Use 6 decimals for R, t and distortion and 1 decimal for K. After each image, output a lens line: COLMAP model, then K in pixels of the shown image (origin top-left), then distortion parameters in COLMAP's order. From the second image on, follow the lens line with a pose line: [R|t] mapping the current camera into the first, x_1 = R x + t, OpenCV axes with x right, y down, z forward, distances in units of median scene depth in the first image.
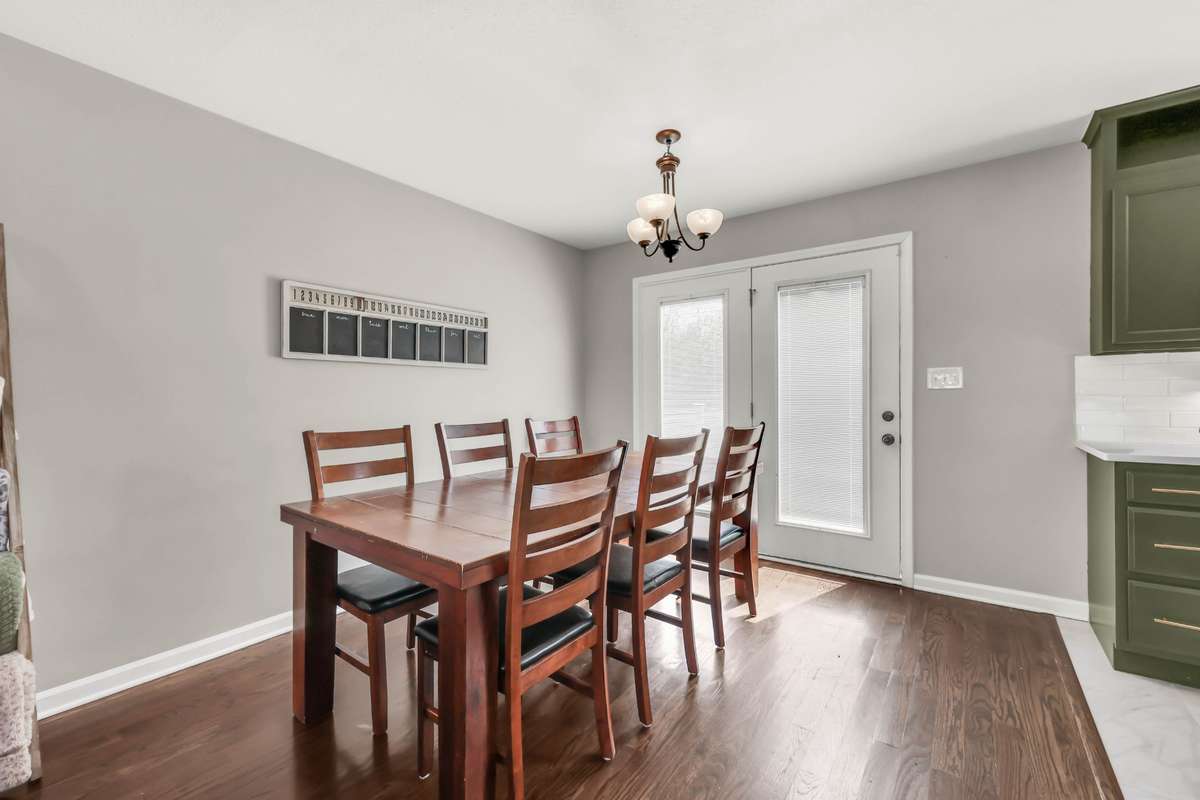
lens RADIAL K [[494.2, 0, 606.2], [0, 494.2, 395.1], [0, 0, 1]] dist [-0.001100, 0.000093]
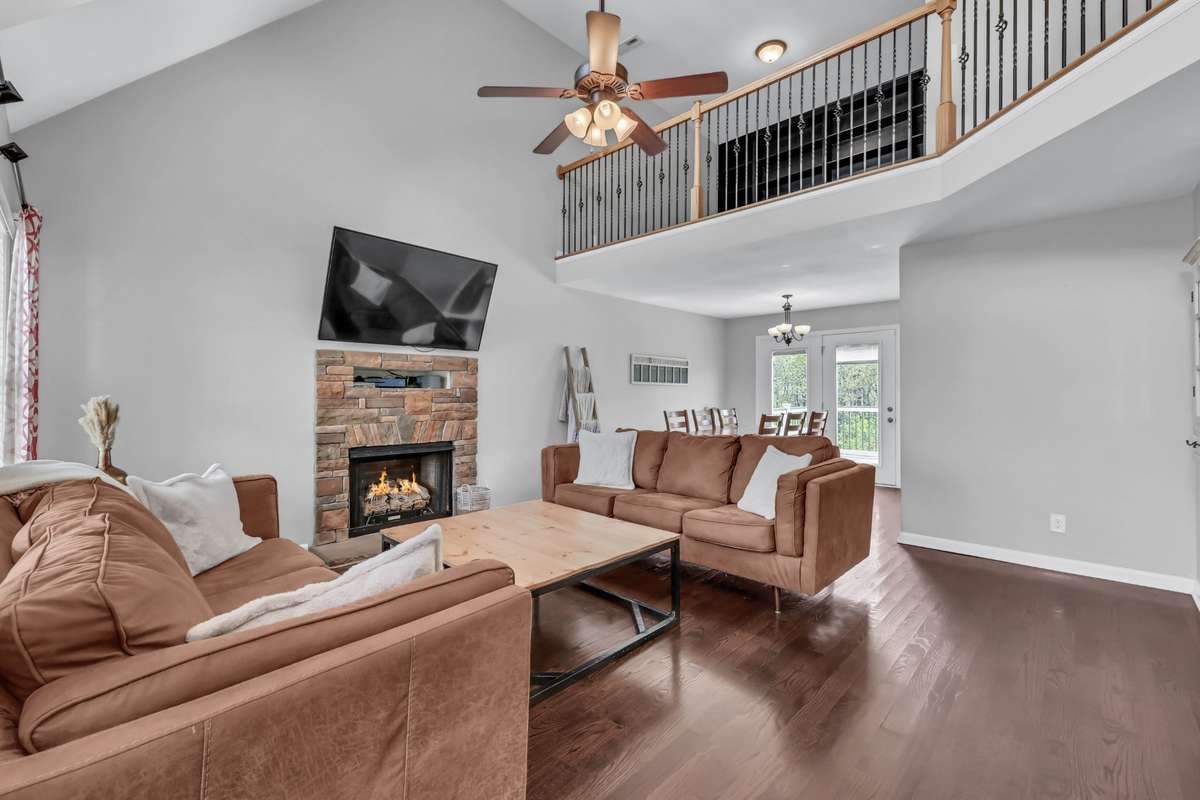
lens RADIAL K [[494.2, 0, 590.8], [0, 494.2, 392.4], [0, 0, 1]] dist [-0.001100, 0.000093]
pose [[0.988938, 0.002688, -0.148303, -0.474652], [-0.003527, 0.999979, -0.005393, -0.017096], [0.148285, 0.005856, 0.988927, -1.580677]]
